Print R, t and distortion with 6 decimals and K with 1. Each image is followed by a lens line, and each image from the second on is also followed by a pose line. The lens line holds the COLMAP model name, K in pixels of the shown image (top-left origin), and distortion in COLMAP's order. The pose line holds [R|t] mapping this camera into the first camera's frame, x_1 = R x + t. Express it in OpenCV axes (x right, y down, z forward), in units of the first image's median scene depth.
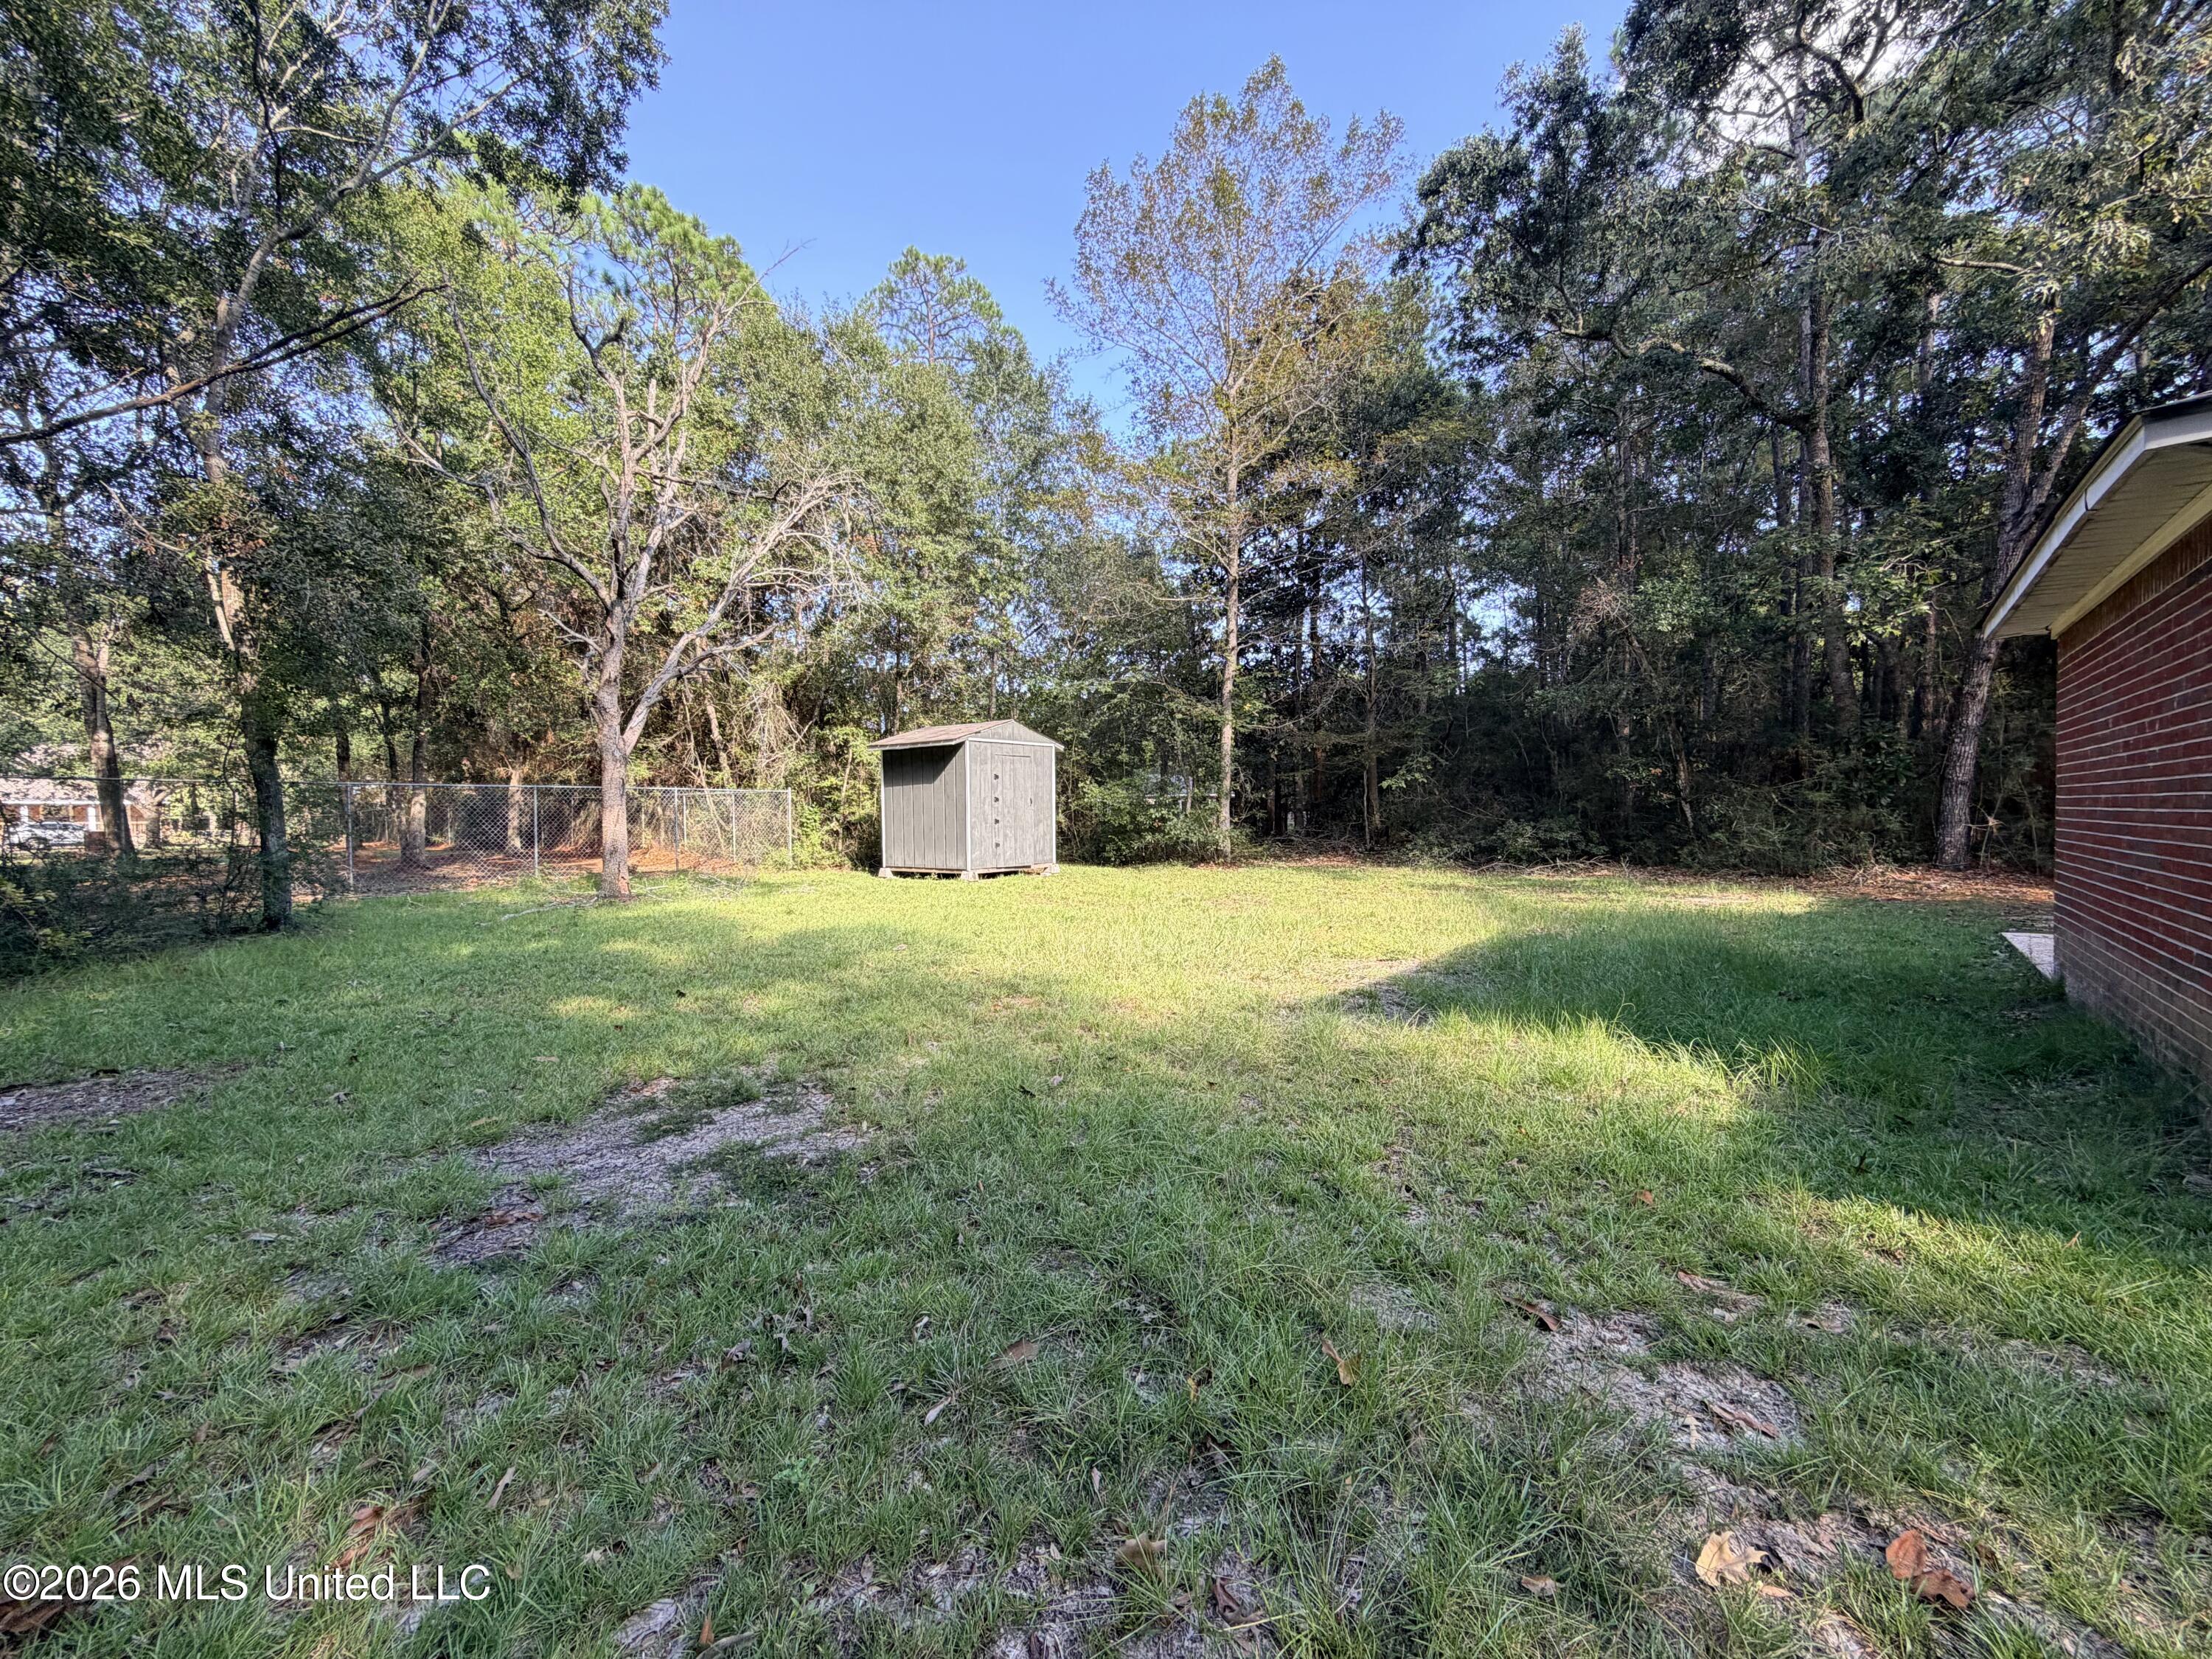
lens RADIAL K [[880.6, 0, 1102.2], [0, 880.6, 834.5], [0, 0, 1]] dist [-0.001920, -0.000371]
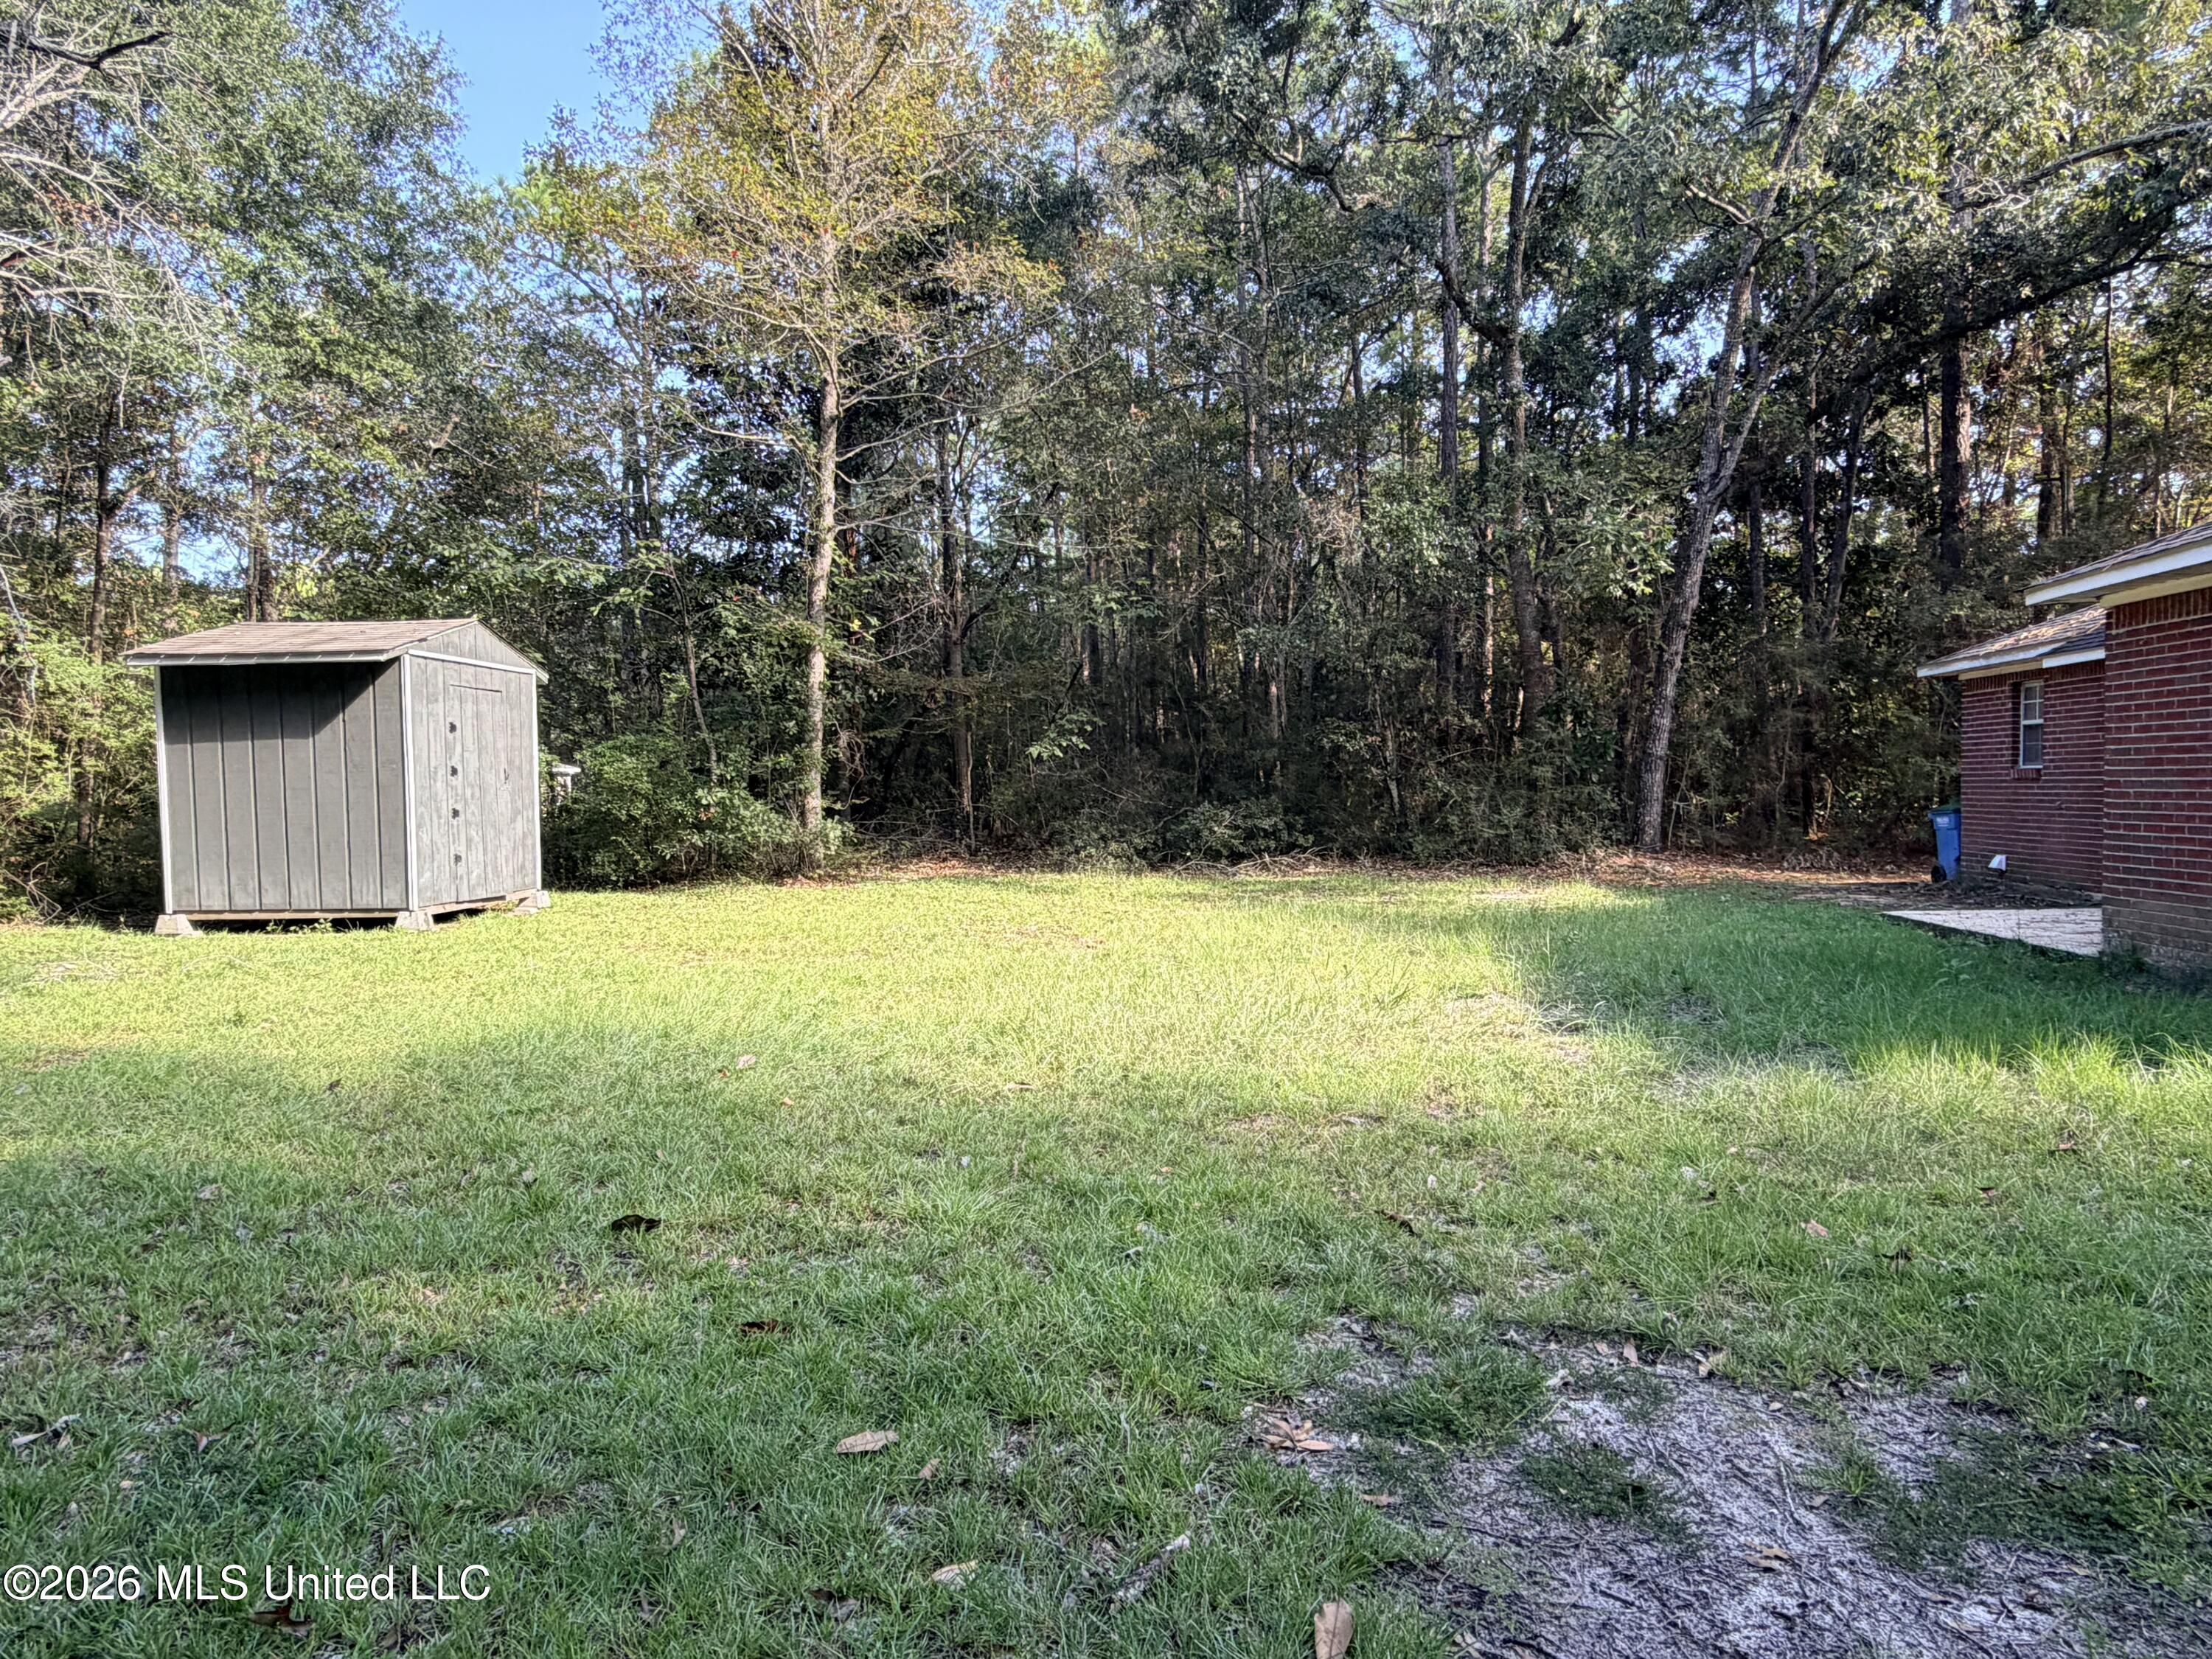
lens RADIAL K [[1335.3, 0, 1106.0], [0, 1335.3, 829.5], [0, 0, 1]] dist [0.000901, 0.000148]
pose [[0.830143, -0.019225, 0.557219, -0.229538], [0.018905, 0.999801, 0.006330, -0.002840], [-0.557230, 0.005279, 0.830342, 0.123301]]
